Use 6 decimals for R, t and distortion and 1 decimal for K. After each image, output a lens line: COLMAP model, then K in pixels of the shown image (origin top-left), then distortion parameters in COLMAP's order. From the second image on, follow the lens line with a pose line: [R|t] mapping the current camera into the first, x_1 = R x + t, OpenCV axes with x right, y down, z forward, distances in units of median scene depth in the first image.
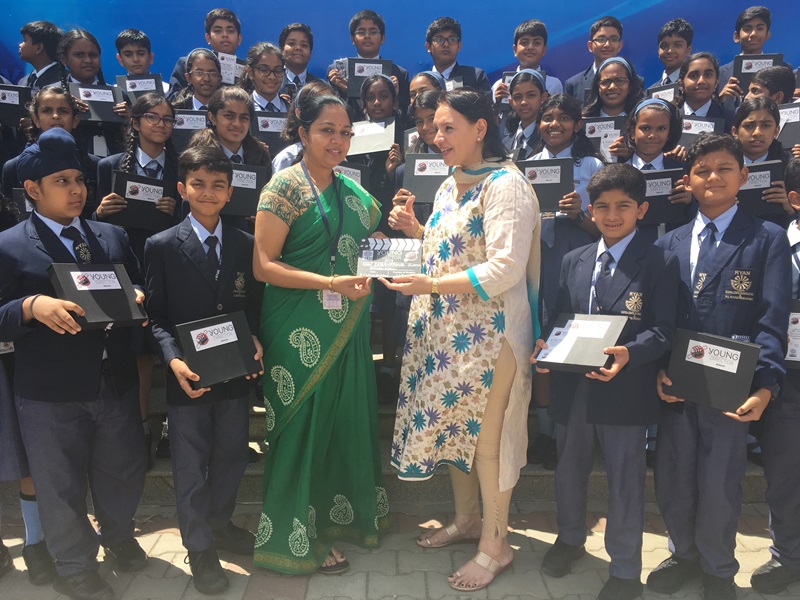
lens RADIAL K [[685.3, 0, 399.7], [0, 685.3, 299.7], [0, 0, 1]] dist [0.092694, -0.133153]
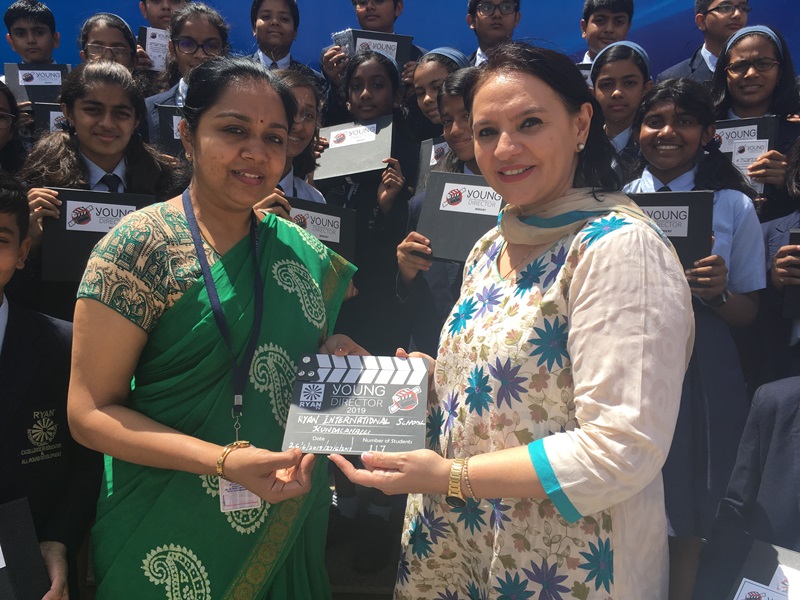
lens RADIAL K [[685.3, 0, 399.7], [0, 685.3, 299.7], [0, 0, 1]] dist [0.092694, -0.133153]
pose [[0.998709, 0.017137, -0.047812, 0.034063], [-0.018501, 0.999430, -0.028231, -0.119142], [0.047301, 0.029079, 0.998457, 0.544701]]
